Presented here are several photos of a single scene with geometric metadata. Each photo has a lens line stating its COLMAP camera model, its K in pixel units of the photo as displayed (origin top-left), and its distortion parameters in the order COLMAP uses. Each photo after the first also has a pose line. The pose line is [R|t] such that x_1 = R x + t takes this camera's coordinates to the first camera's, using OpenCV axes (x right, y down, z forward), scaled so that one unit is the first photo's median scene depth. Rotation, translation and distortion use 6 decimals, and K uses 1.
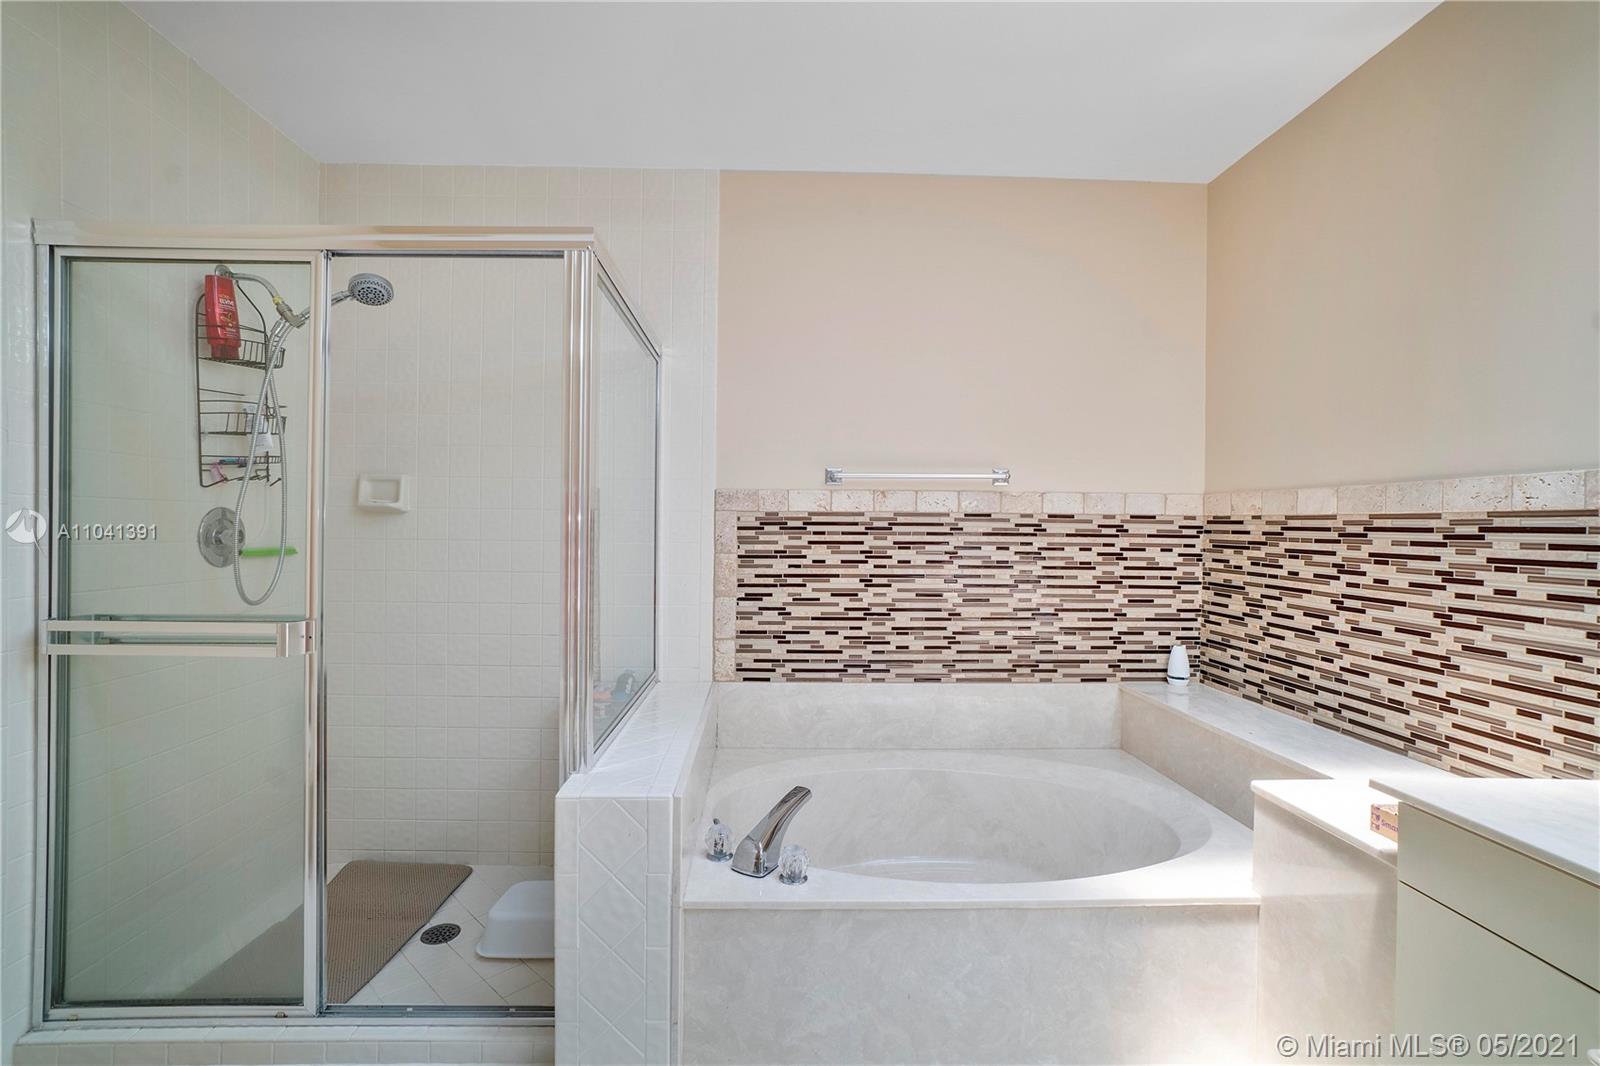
lens RADIAL K [[703.5, 0, 790.2], [0, 703.5, 535.9], [0, 0, 1]] dist [-0.031583, 0.012593]
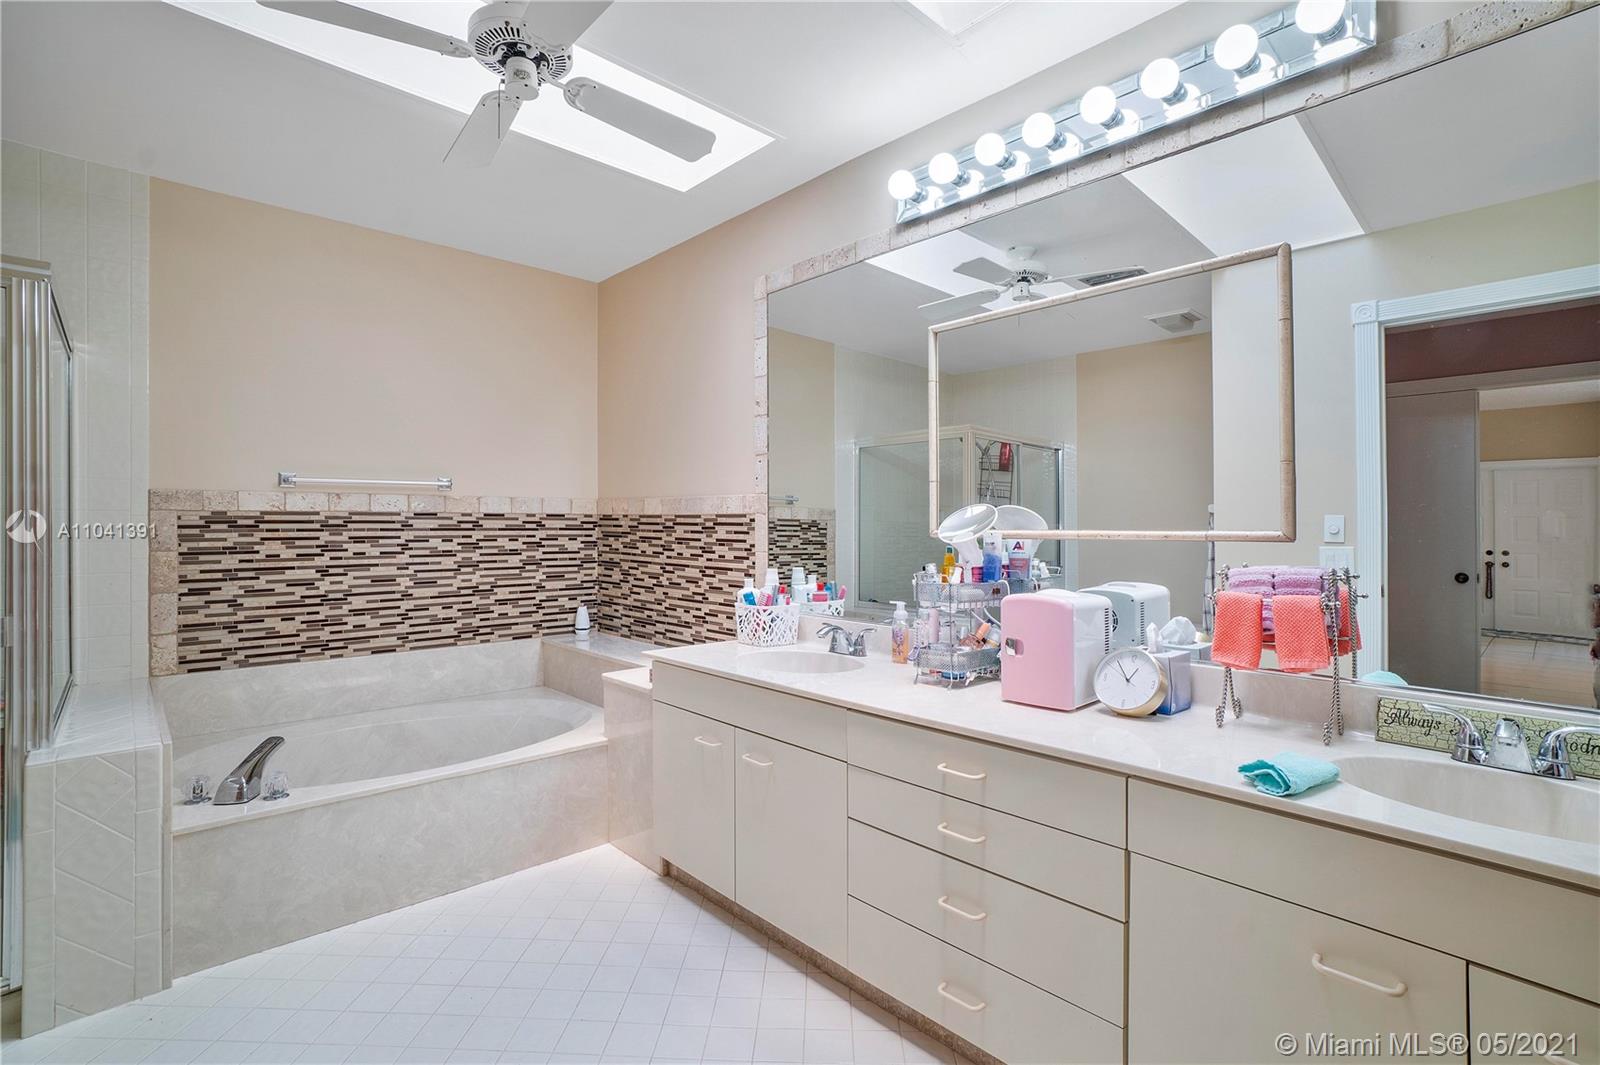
lens RADIAL K [[703.5, 0, 786.2], [0, 703.5, 536.3], [0, 0, 1]] dist [-0.031583, 0.012593]
pose [[0.745946, -0.018791, 0.665741, -0.084547], [0.012852, 0.999822, 0.013821, 0.000753], [-0.665882, -0.001753, 0.746055, -0.364634]]
